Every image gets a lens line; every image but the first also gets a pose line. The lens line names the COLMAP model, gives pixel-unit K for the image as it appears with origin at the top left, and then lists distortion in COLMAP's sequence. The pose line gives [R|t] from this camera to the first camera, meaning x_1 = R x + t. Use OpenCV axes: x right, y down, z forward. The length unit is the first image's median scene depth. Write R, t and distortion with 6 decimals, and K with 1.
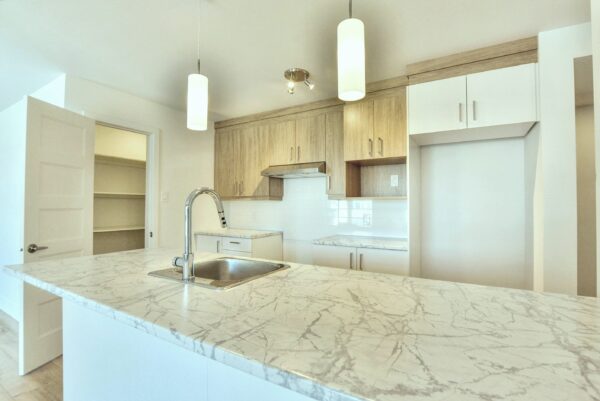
lens RADIAL K [[273.0, 0, 309.5], [0, 273.0, 192.3], [0, 0, 1]] dist [-0.019463, 0.001179]
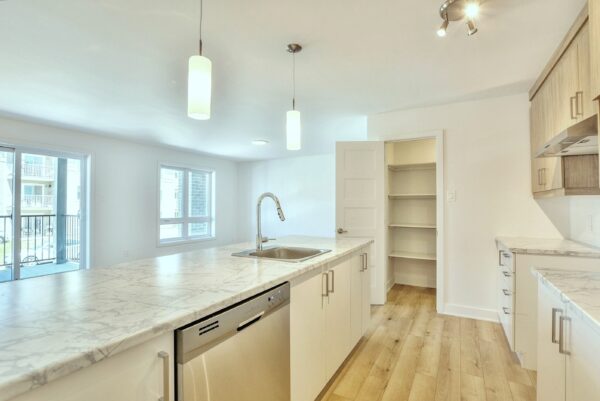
lens RADIAL K [[273.0, 0, 296.2], [0, 273.0, 199.0], [0, 0, 1]] dist [-0.019463, 0.001179]
pose [[0.019272, -0.028614, -0.999405, 0.675297], [0.049757, 0.998379, -0.027625, 0.041304], [0.998575, -0.049195, 0.020664, 0.682231]]
